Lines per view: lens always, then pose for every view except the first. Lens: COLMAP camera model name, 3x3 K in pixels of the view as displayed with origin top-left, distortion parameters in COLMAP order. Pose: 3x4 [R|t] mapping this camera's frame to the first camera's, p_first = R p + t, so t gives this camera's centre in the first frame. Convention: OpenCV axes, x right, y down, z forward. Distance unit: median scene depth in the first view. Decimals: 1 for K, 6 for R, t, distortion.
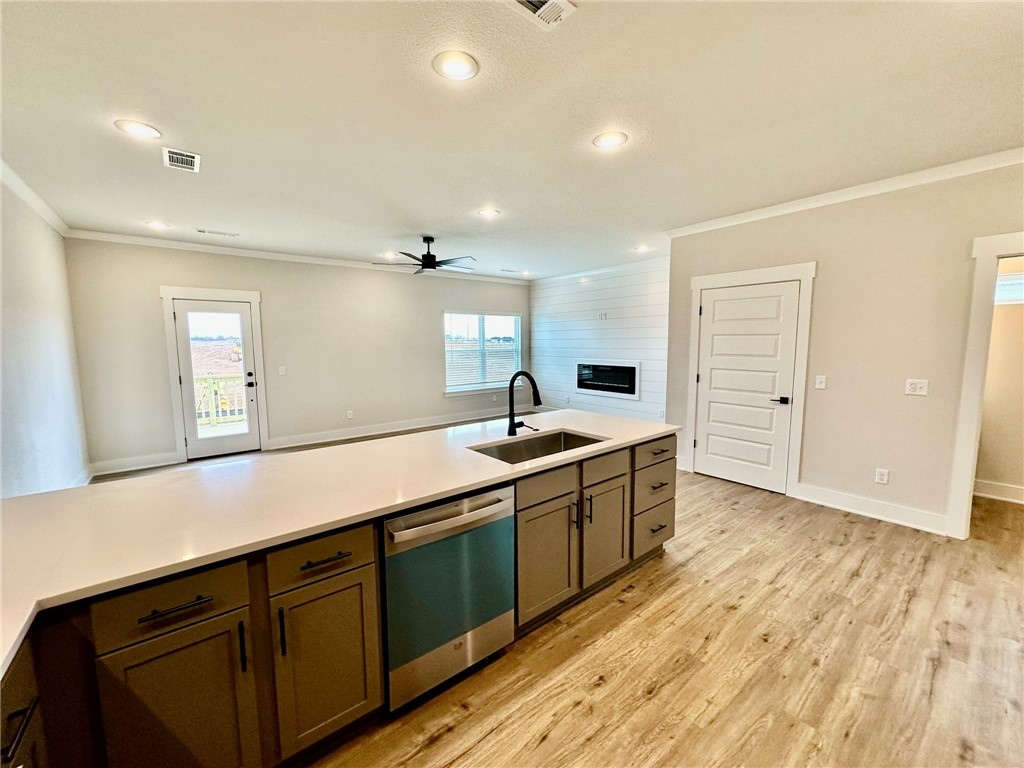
lens RADIAL K [[407.1, 0, 509.2], [0, 407.1, 384.3], [0, 0, 1]] dist [-0.005990, 0.000830]
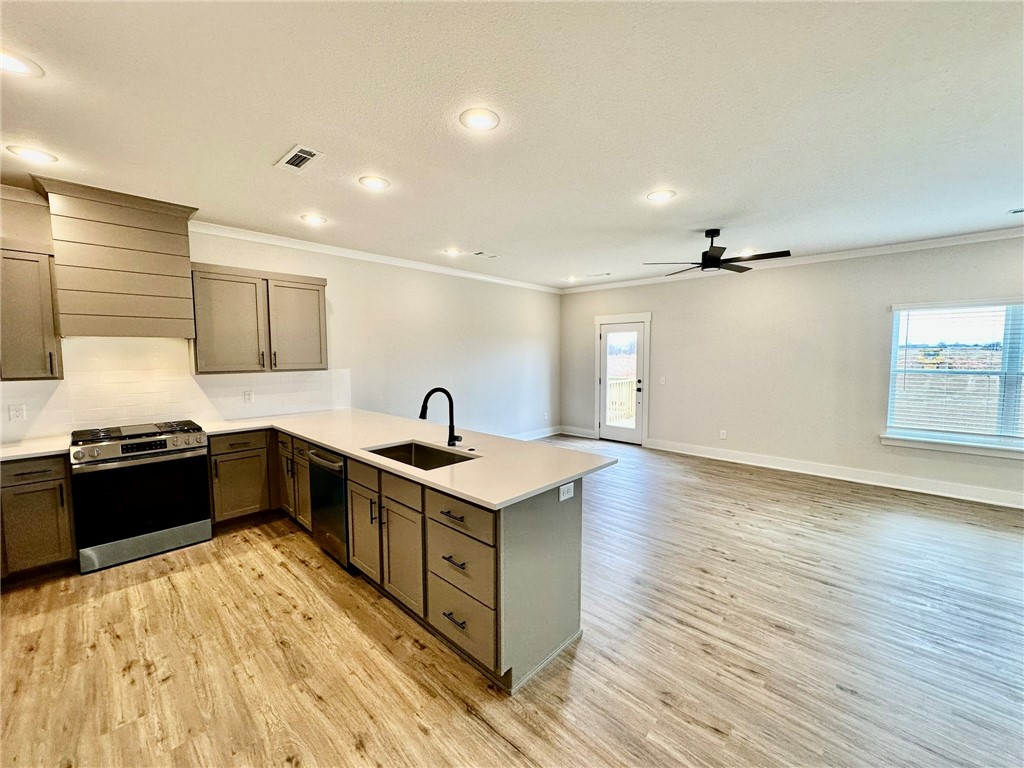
lens RADIAL K [[407.1, 0, 513.0], [0, 407.1, 383.5], [0, 0, 1]] dist [-0.005990, 0.000830]
pose [[0.137813, 0.080397, -0.987190, 1.119202], [-0.102263, 0.992528, 0.066556, -0.132955], [0.985165, 0.091781, 0.145005, 1.001015]]
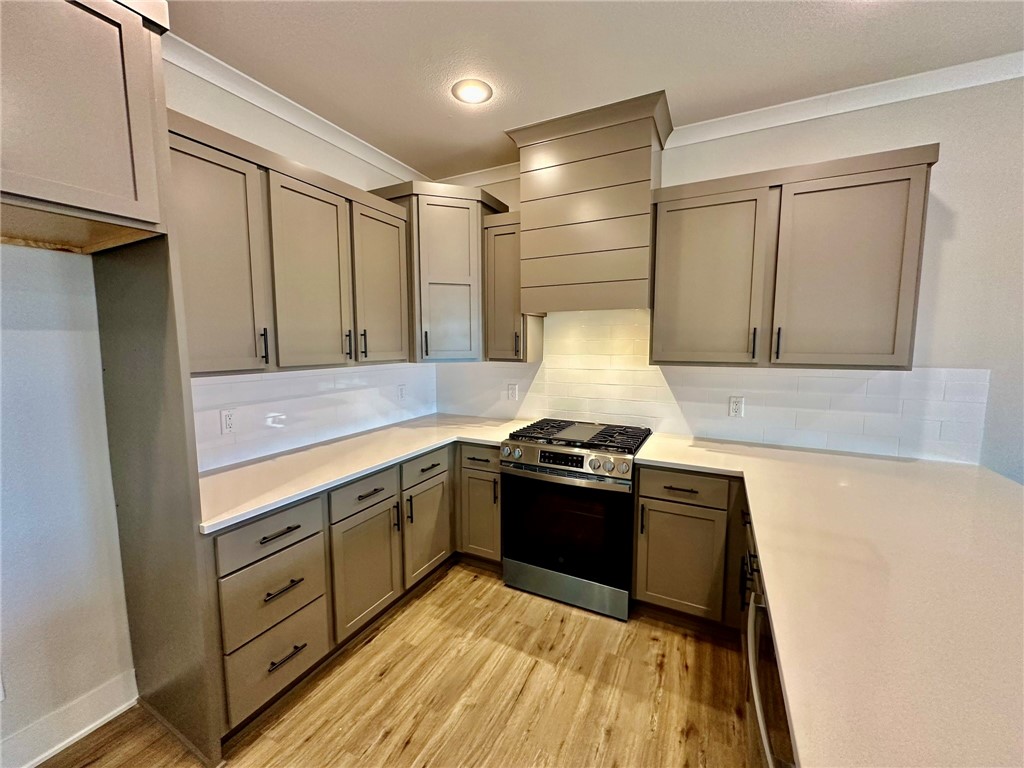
lens RADIAL K [[407.1, 0, 510.3], [0, 407.1, 384.2], [0, 0, 1]] dist [-0.005990, 0.000830]
pose [[-0.909181, 0.048915, -0.413517, 0.261841], [-0.037836, 0.979264, 0.199026, -0.087398], [0.414678, 0.196596, -0.888477, 0.825747]]
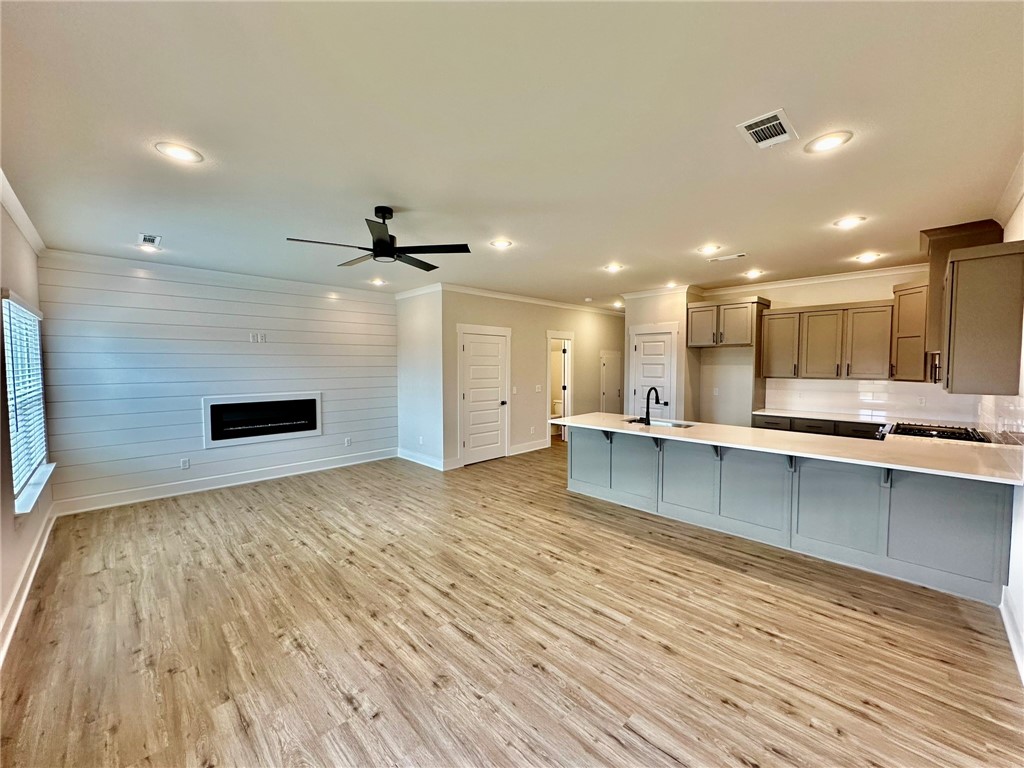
lens RADIAL K [[407.1, 0, 509.7], [0, 407.1, 380.3], [0, 0, 1]] dist [-0.005990, 0.000830]
pose [[-0.102109, -0.033114, 0.994222, -1.665497], [0.106800, 0.993304, 0.044052, -0.203912], [-0.989023, 0.110681, -0.097889, 1.752555]]
